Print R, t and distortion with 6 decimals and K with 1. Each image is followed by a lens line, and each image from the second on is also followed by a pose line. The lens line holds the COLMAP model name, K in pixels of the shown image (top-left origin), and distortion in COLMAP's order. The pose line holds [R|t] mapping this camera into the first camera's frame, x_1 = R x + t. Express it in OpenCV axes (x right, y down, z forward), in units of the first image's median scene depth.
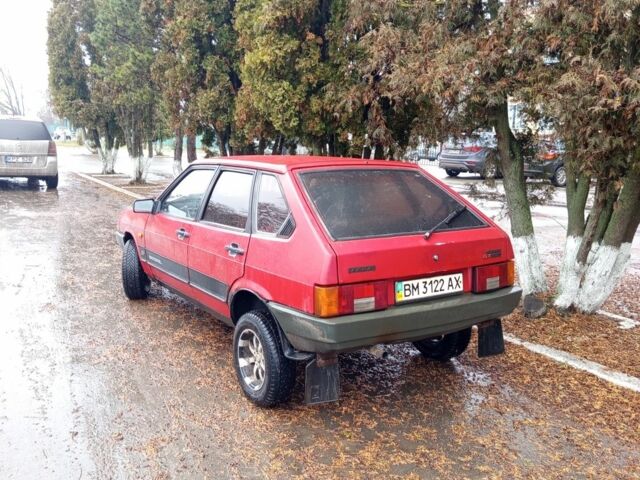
lens RADIAL K [[555.1, 0, 320.0], [0, 555.1, 240.0], [0, 0, 1]] dist [0.107427, -0.213440]
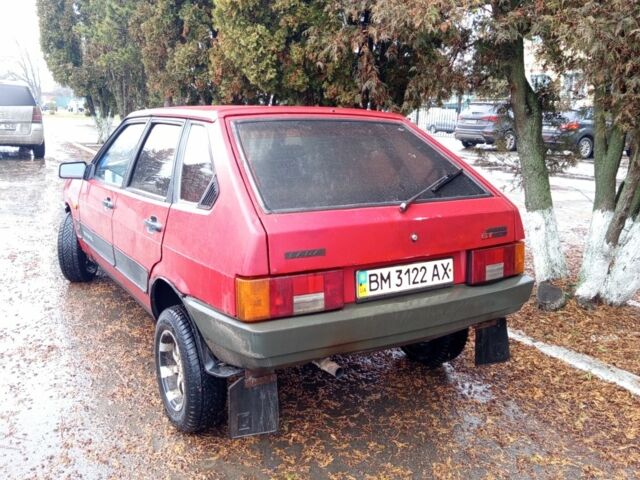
lens RADIAL K [[562.8, 0, 320.0], [0, 562.8, 240.0], [0, 0, 1]] dist [0.075278, -0.142644]
pose [[0.999642, 0.006916, -0.025845, 0.085243], [-0.005752, 0.998977, 0.044856, 0.002178], [0.026129, -0.044691, 0.998659, 0.216818]]
